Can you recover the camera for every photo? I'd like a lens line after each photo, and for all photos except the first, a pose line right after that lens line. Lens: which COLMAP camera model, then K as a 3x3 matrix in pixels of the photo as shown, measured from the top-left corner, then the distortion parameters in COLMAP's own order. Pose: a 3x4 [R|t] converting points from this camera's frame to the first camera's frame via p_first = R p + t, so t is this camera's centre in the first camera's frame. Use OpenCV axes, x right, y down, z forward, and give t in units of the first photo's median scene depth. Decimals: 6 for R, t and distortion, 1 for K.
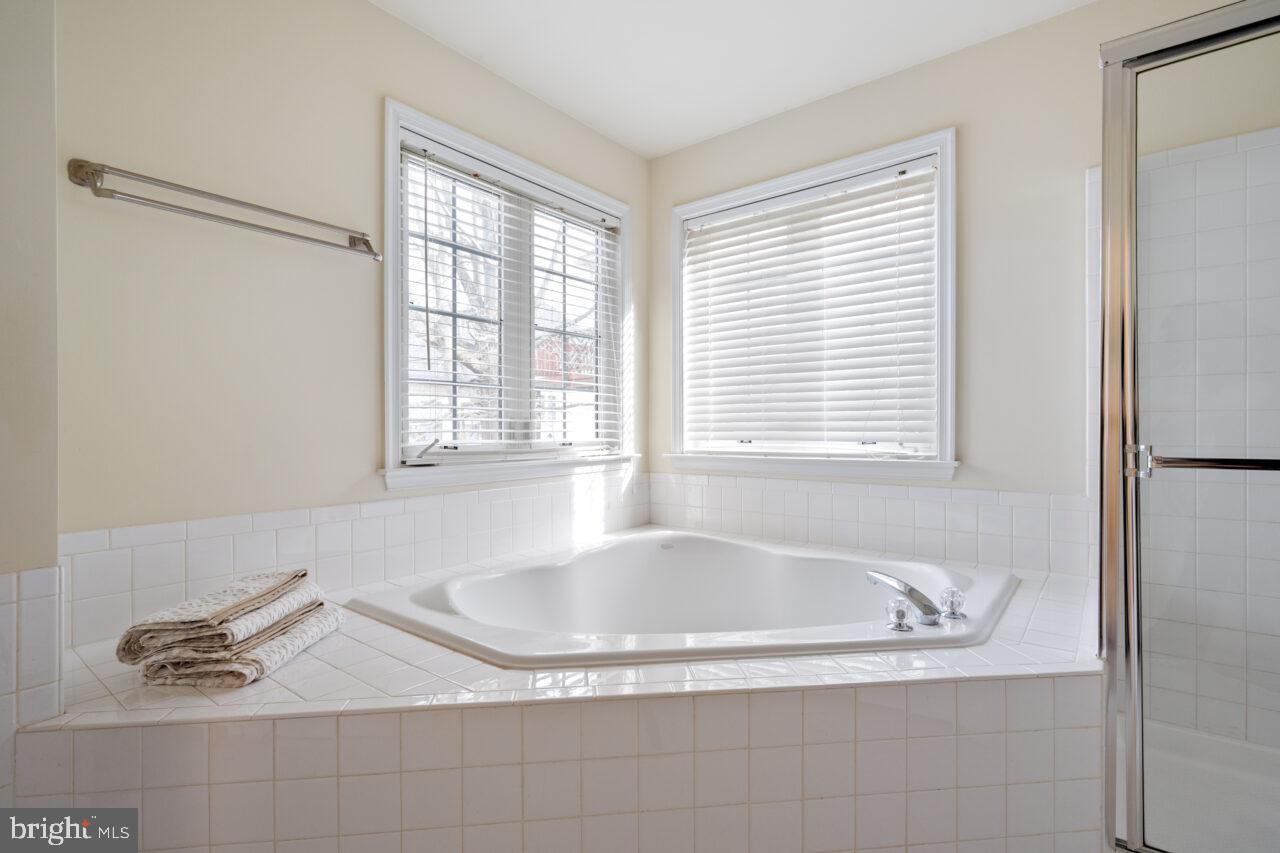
lens RADIAL K [[596.9, 0, 639.2], [0, 596.9, 429.8], [0, 0, 1]] dist [-0.004583, -0.001184]
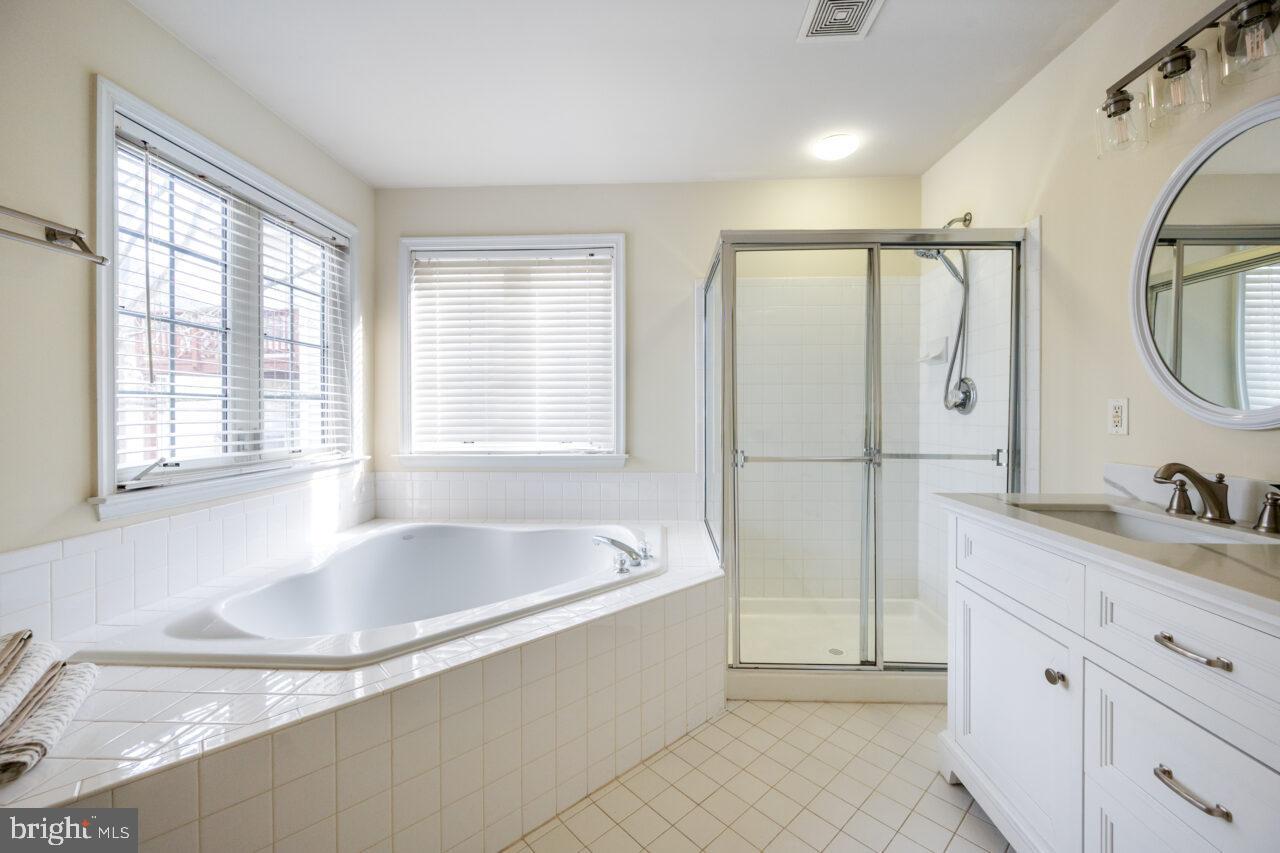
lens RADIAL K [[500.6, 0, 642.8], [0, 500.6, 415.5], [0, 0, 1]] dist [-0.001686, -0.000676]
pose [[0.813116, -0.002243, 0.582098, -0.167917], [0.002618, 0.999997, 0.000197, -0.044543], [-0.582096, 0.001364, 0.813119, -0.056405]]
